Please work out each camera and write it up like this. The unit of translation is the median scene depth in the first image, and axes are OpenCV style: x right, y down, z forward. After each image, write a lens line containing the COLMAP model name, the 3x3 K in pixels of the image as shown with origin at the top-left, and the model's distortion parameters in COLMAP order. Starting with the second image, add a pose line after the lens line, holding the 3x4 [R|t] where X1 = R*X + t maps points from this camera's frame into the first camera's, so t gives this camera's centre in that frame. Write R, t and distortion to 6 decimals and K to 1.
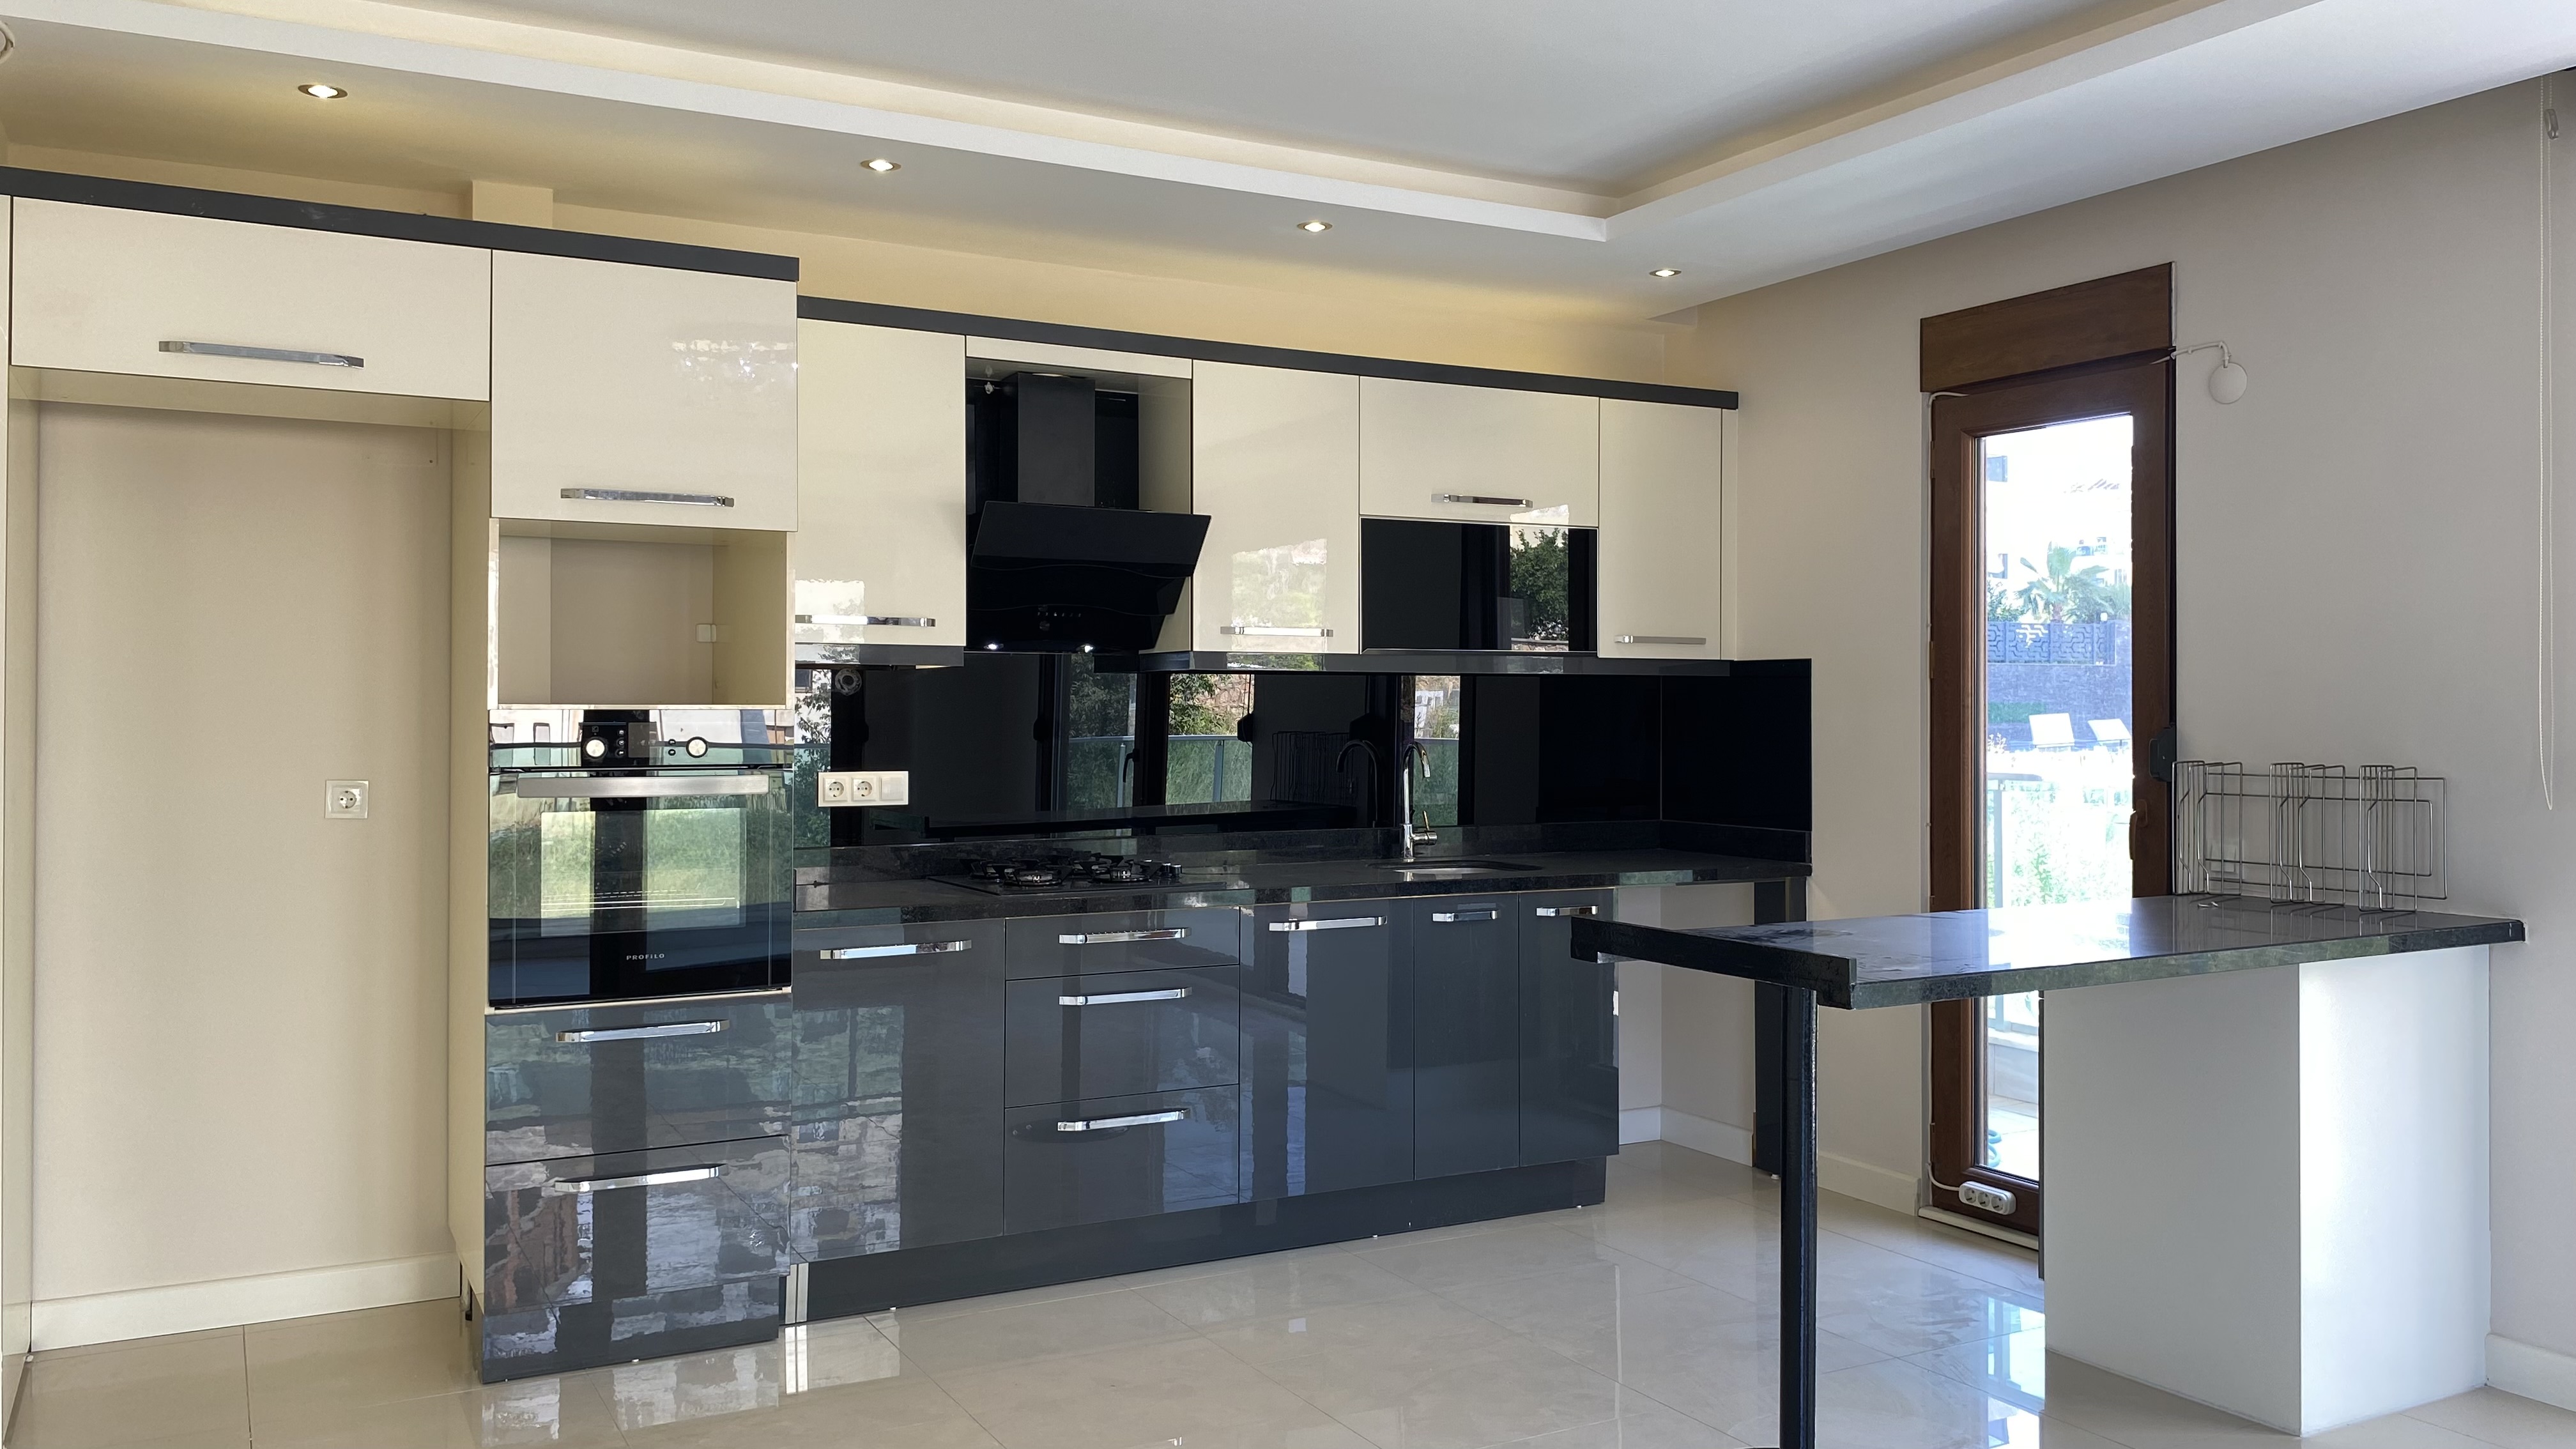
lens RADIAL K [[2012.7, 0, 1288.0], [0, 2012.7, 724.5], [0, 0, 1]] dist [-0.002844, -0.001365]
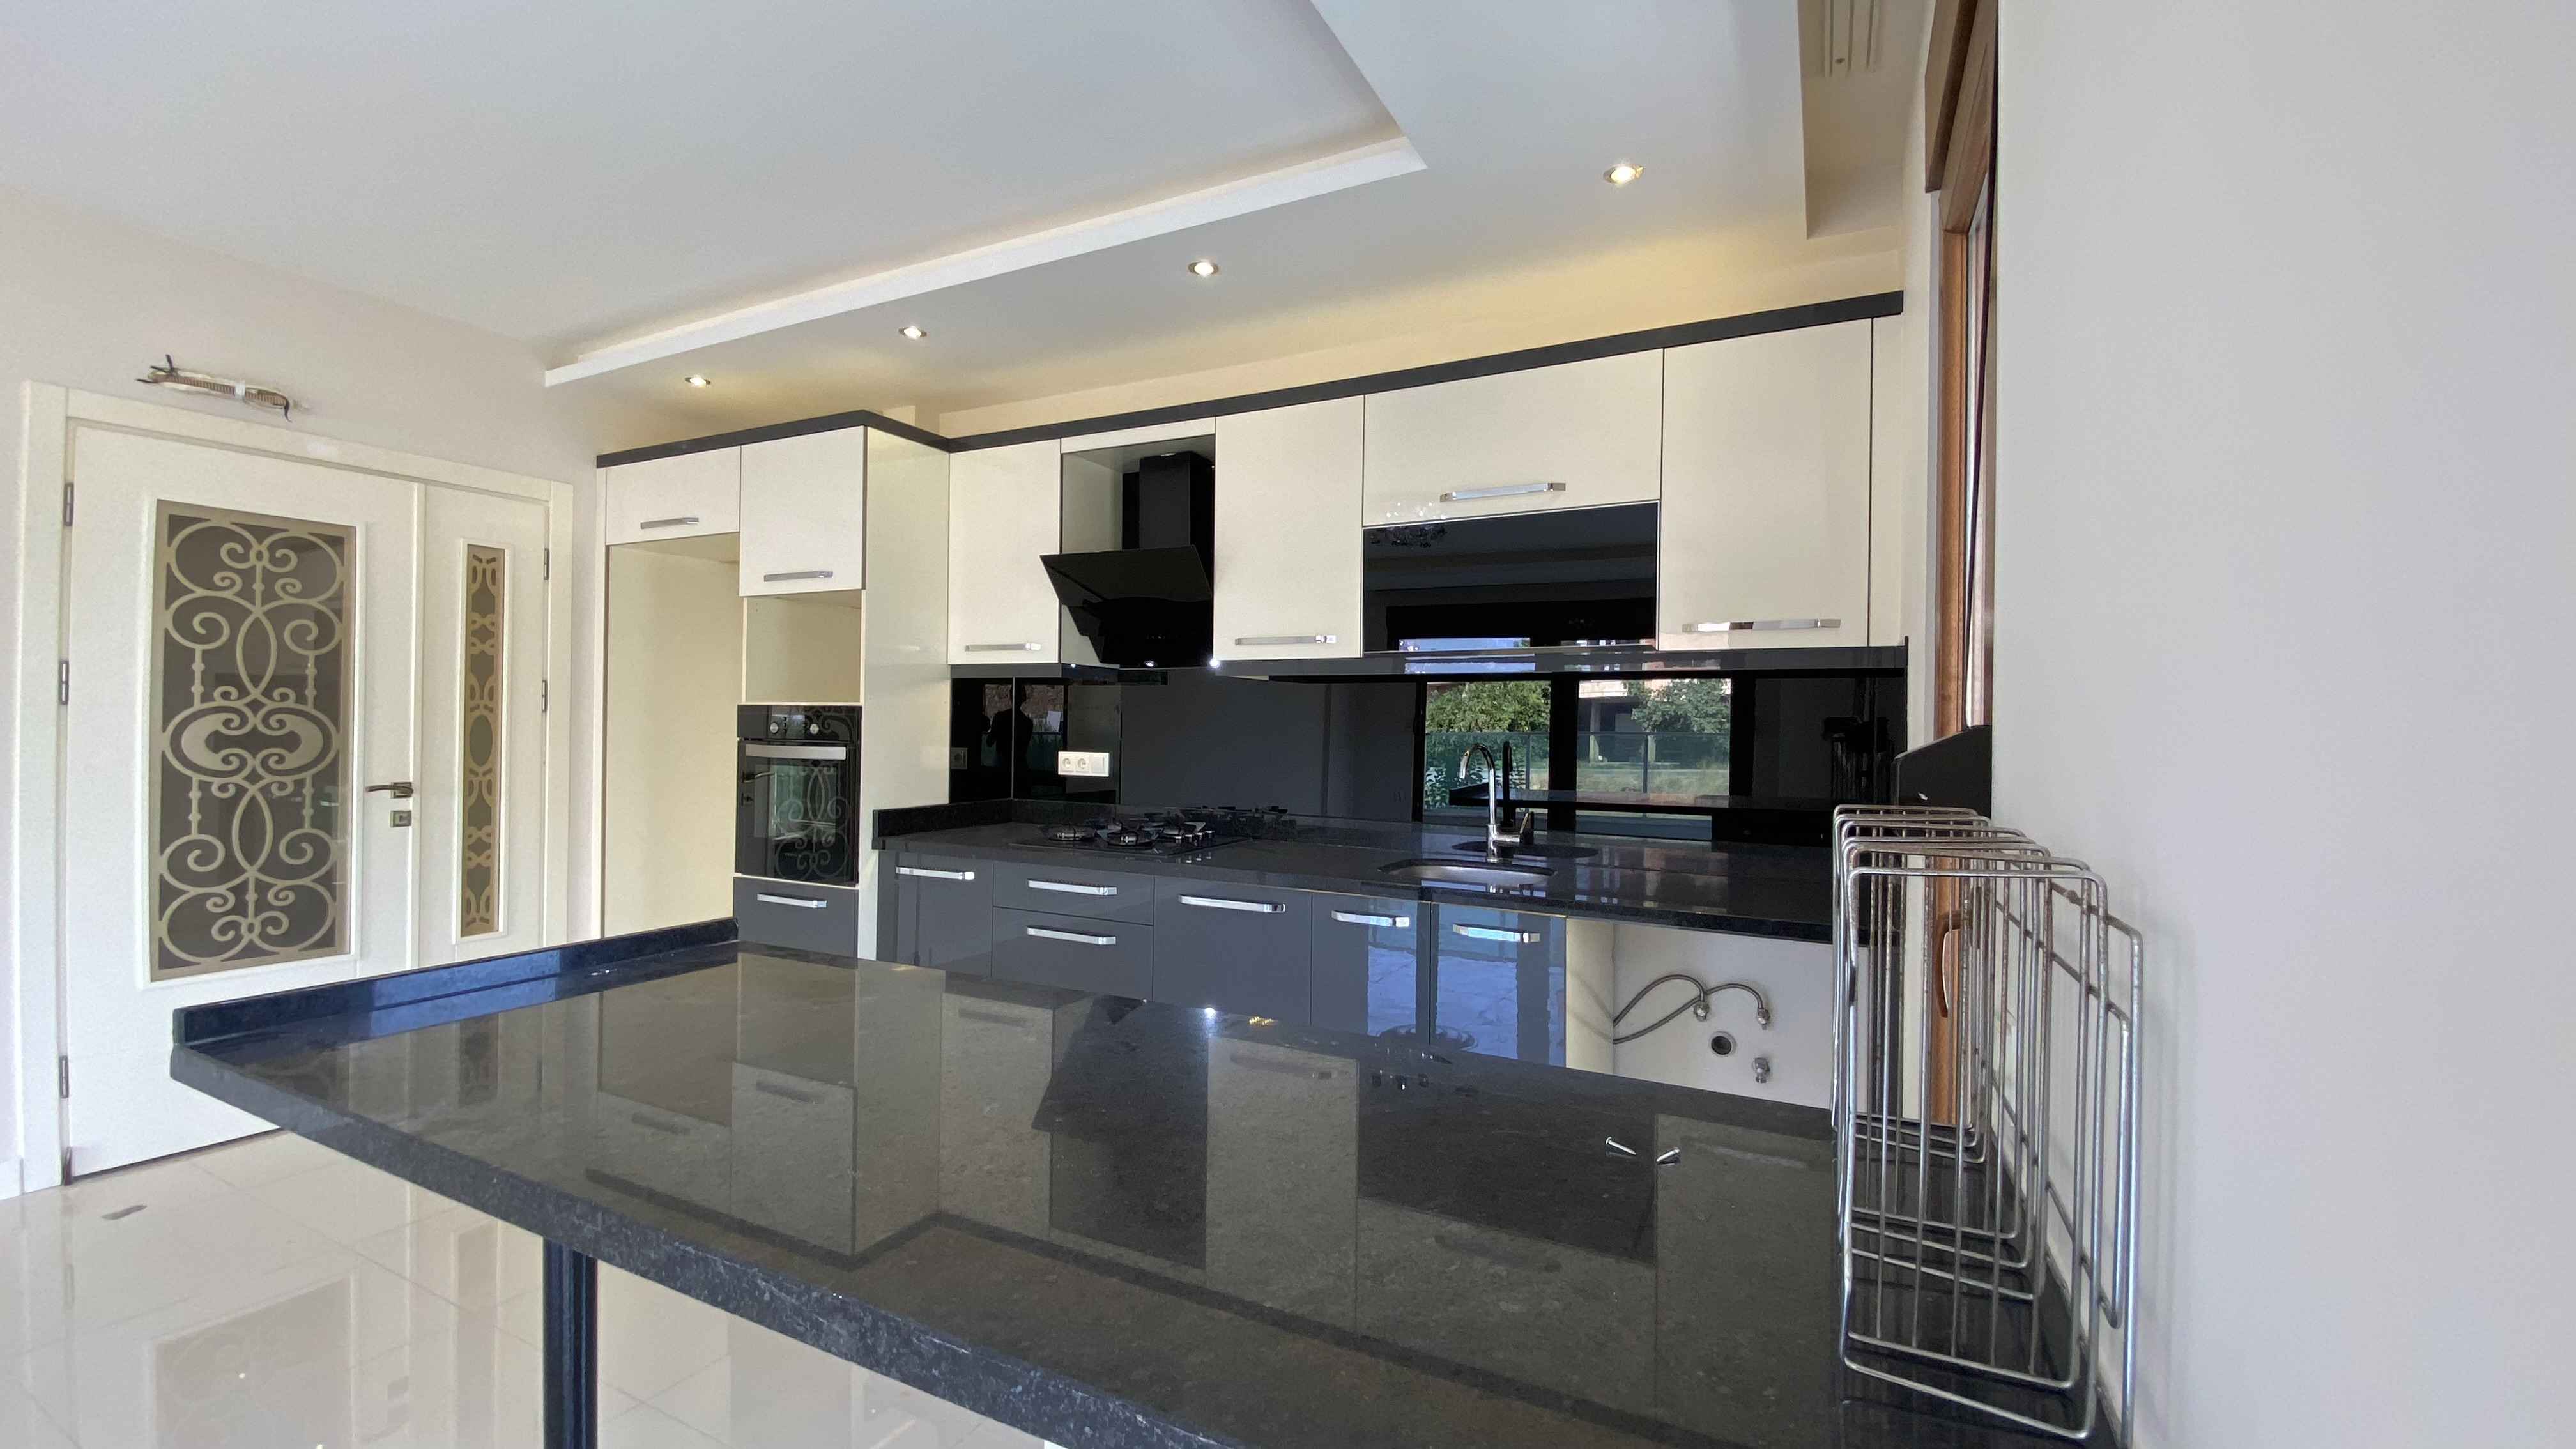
lens RADIAL K [[1022.7, 0, 1288.0], [0, 1022.7, 724.5], [0, 0, 1]] dist [0.000512, -0.000003]
pose [[0.557921, 0.011428, -0.829816, 0.480273], [-0.012382, 0.999909, 0.005445, -0.002291], [0.829802, 0.007237, 0.558011, 0.693341]]
